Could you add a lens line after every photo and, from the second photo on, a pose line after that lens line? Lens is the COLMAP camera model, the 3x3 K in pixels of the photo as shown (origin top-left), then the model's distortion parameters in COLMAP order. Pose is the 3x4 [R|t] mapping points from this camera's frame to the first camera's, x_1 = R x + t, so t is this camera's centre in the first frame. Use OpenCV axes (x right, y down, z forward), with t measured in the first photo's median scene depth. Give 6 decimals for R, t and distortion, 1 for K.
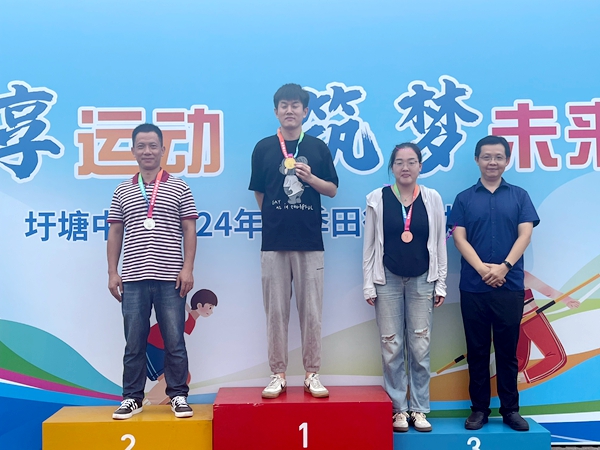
lens RADIAL K [[796.6, 0, 297.9], [0, 796.6, 224.4], [0, 0, 1]] dist [0.059100, 0.000000]
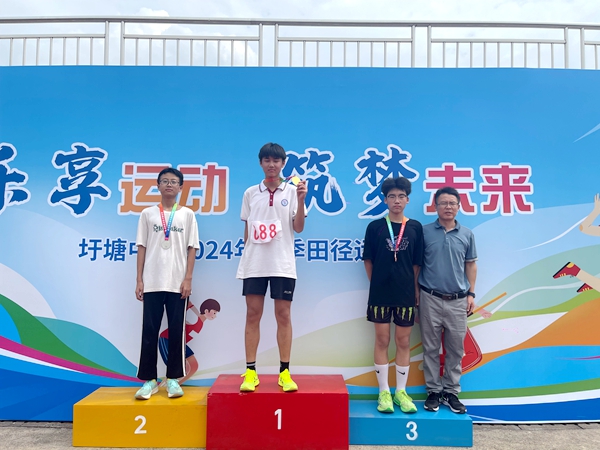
lens RADIAL K [[446.9, 0, 304.2], [0, 446.9, 223.8], [0, 0, 1]] dist [0.047077, -0.008742]
pose [[0.999814, 0.016832, -0.009417, 0.044098], [-0.017321, 0.998357, -0.054615, -0.005739], [0.008482, 0.054768, 0.998463, 0.241804]]
